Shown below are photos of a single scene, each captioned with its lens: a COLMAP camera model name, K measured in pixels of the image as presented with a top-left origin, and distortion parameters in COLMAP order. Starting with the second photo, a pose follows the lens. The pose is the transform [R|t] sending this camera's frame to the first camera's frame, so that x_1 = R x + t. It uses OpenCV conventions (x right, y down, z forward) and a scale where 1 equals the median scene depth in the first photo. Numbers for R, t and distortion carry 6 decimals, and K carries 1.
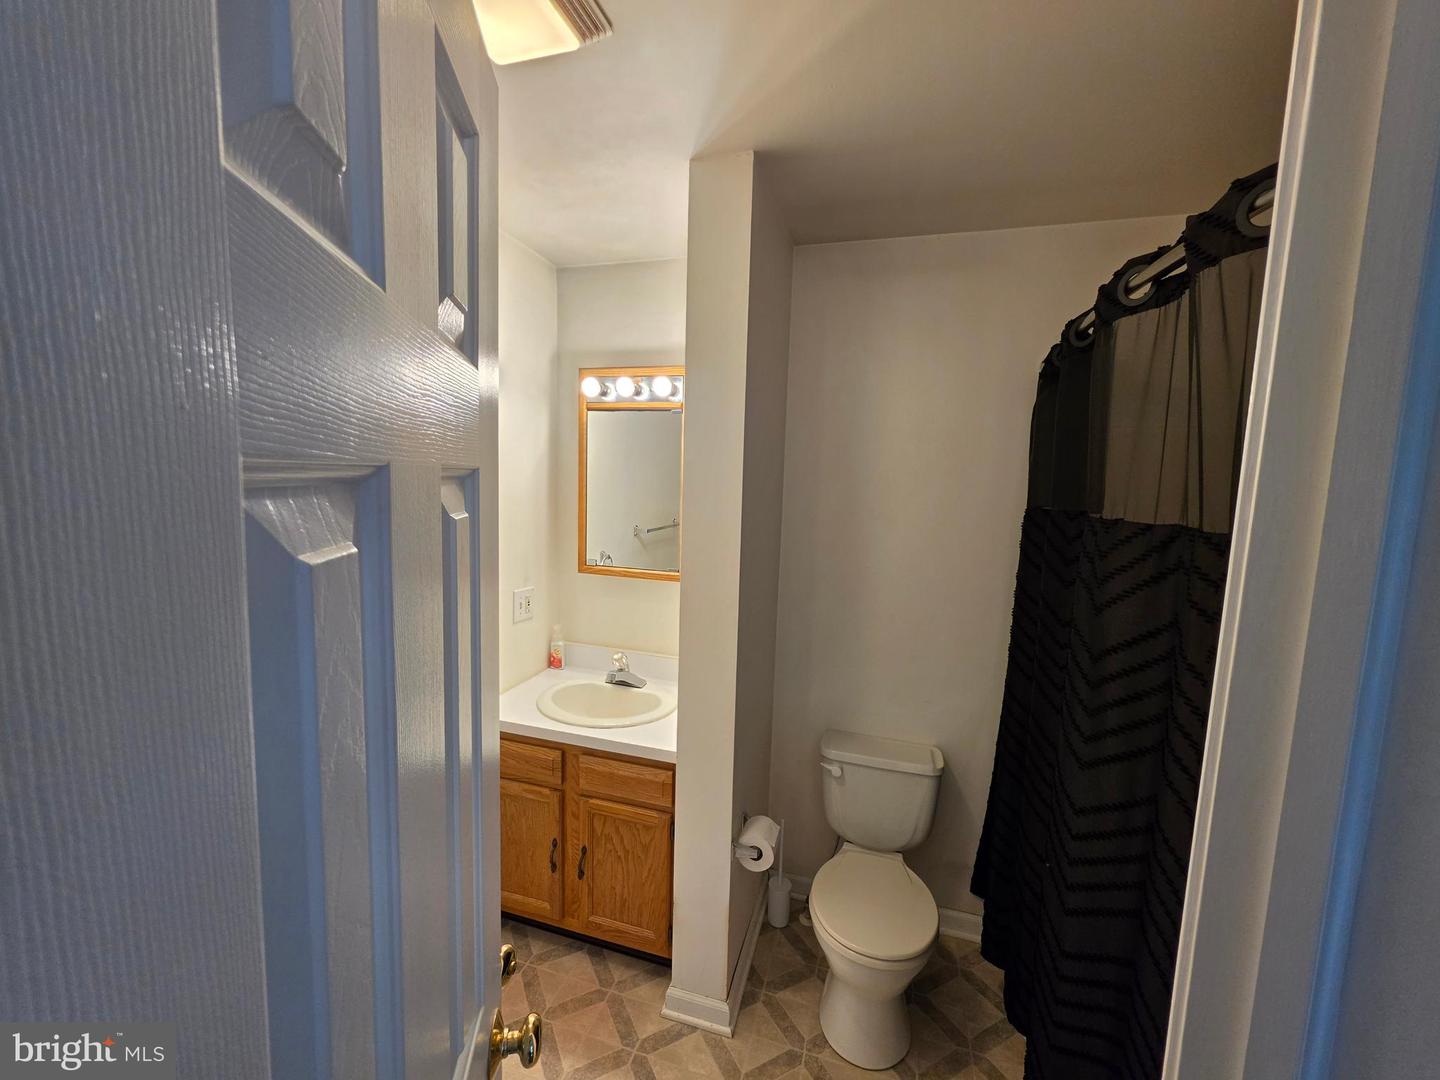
lens RADIAL K [[576.7, 0, 718.8], [0, 576.7, 543.9], [0, 0, 1]] dist [-0.002619, -0.000125]
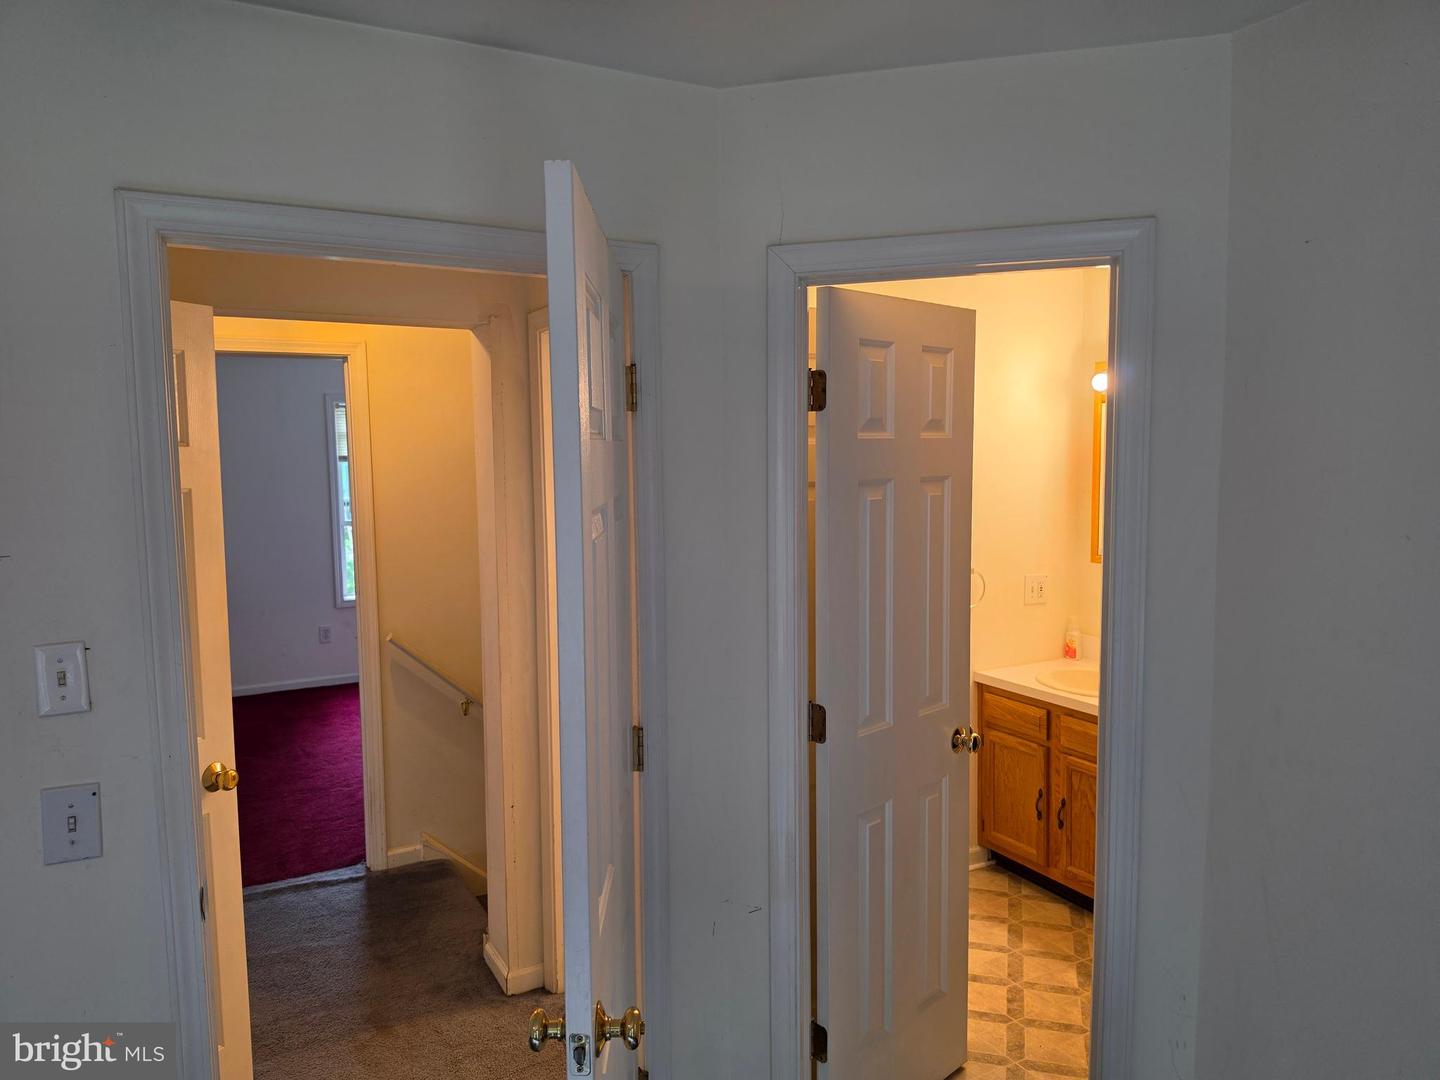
lens RADIAL K [[998.5, 0, 718.8], [0, 998.5, 544.2], [0, 0, 1]] dist [0.063808, -0.085534]
pose [[0.709170, 0.018418, -0.704797, 0.652061], [-0.040429, 0.999076, -0.014572, 0.085458], [0.703878, 0.038828, 0.709259, -0.865731]]
